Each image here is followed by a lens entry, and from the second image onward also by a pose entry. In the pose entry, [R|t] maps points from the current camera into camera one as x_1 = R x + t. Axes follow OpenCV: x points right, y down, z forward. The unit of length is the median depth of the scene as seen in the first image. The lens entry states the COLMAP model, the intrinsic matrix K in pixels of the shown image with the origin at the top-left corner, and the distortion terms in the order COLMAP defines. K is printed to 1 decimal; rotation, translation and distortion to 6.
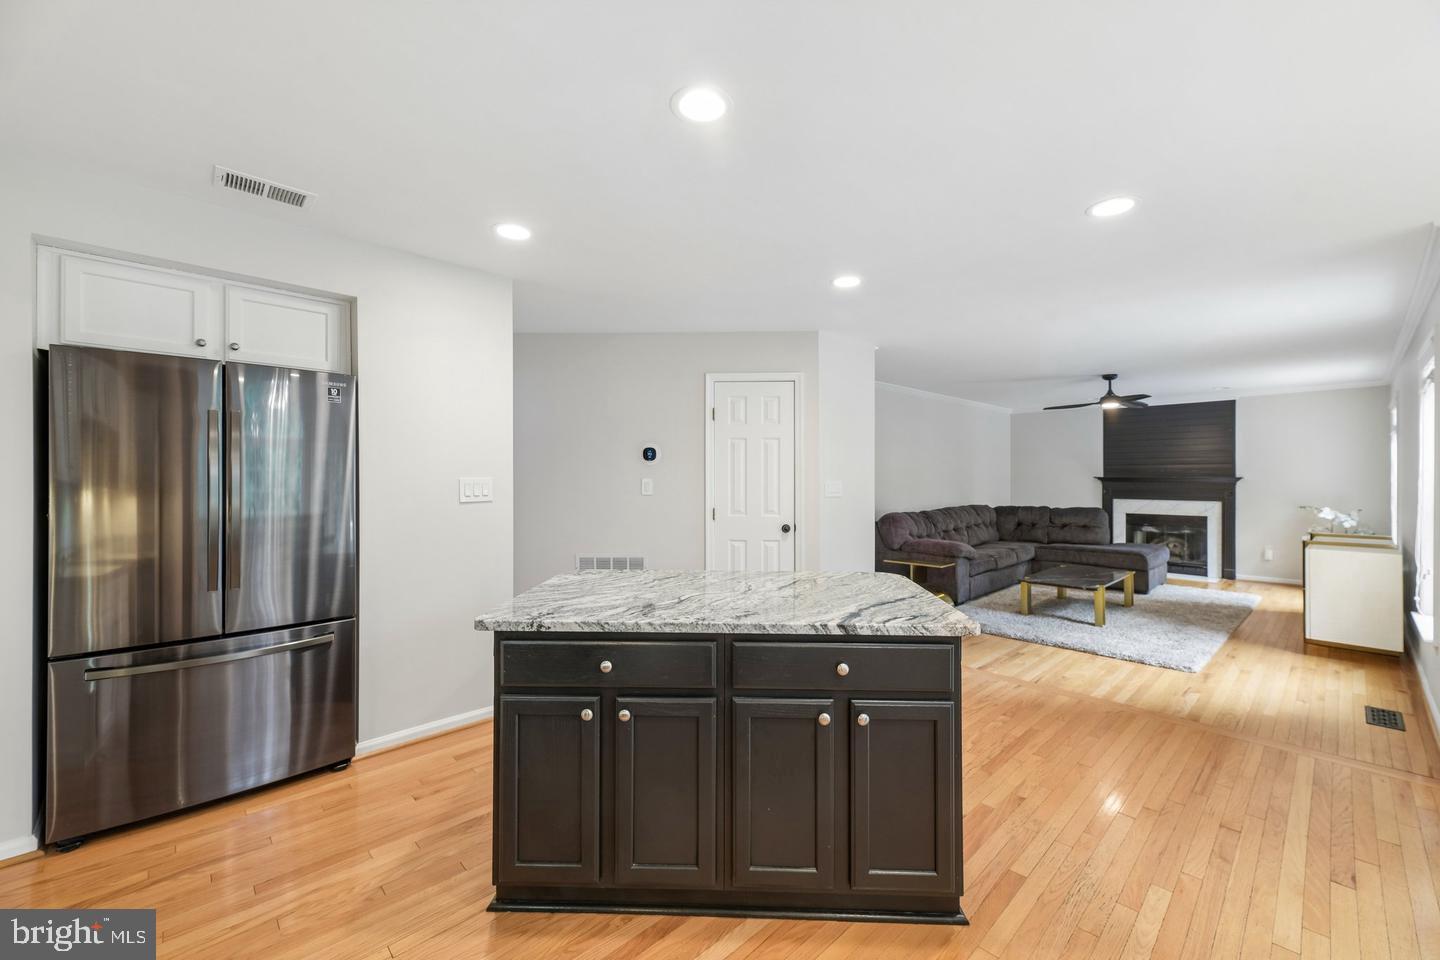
lens RADIAL K [[585.9, 0, 720.8], [0, 585.9, 478.0], [0, 0, 1]] dist [-0.013271, -0.000418]
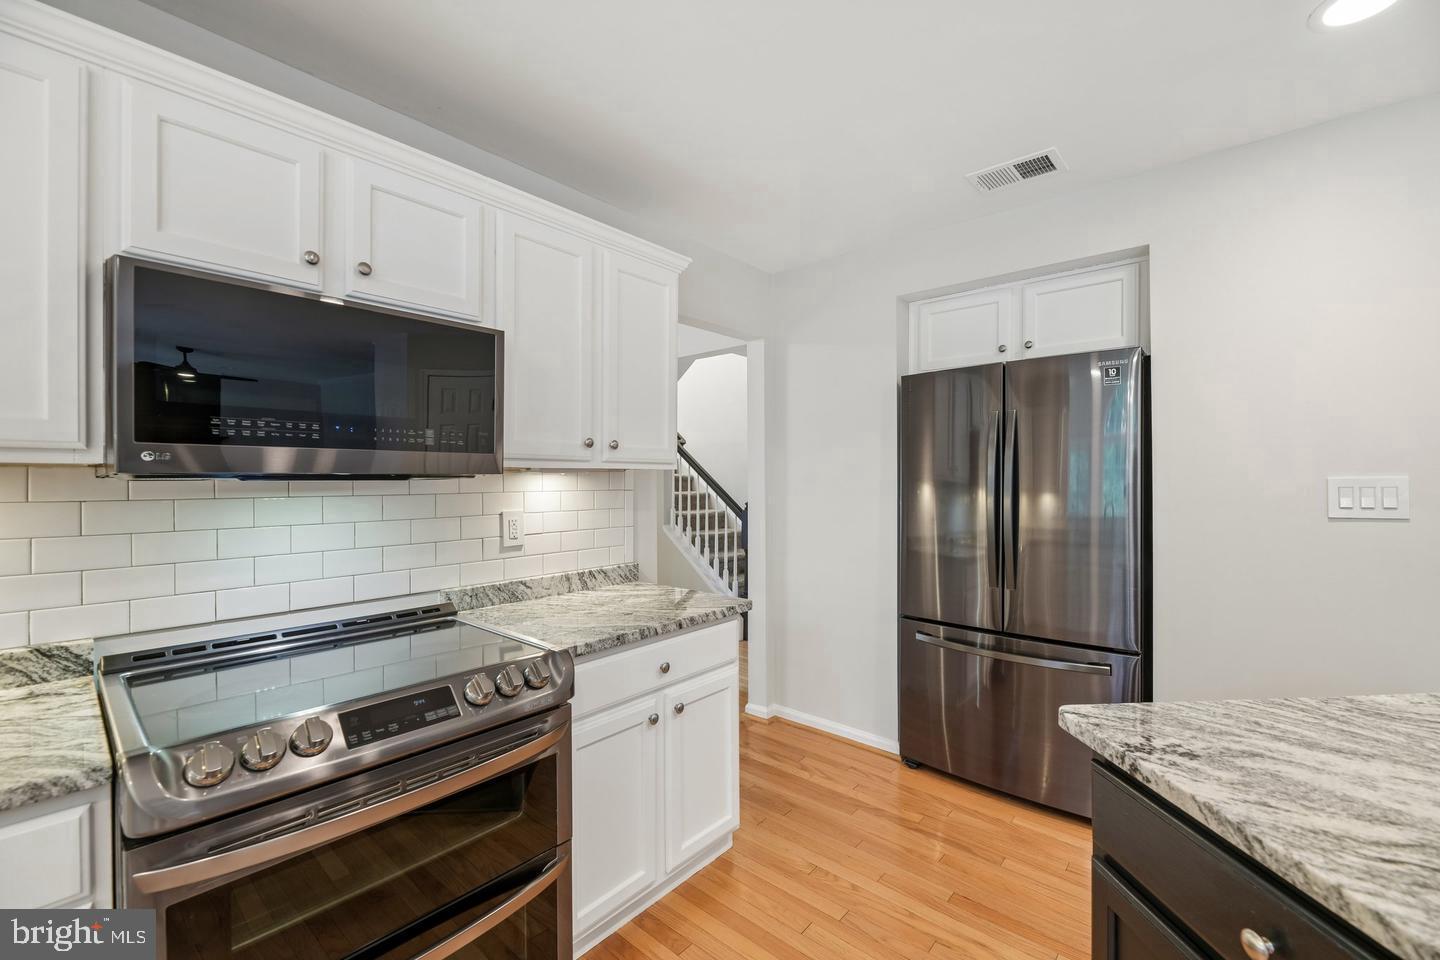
lens RADIAL K [[585.9, 0, 721.3], [0, 585.9, 481.7], [0, 0, 1]] dist [-0.013271, -0.000418]
pose [[0.088276, 0.004697, -0.996085, 0.108324], [0.002102, 0.999986, 0.004901, 0.000749], [0.996094, -0.002527, 0.088265, 0.400731]]
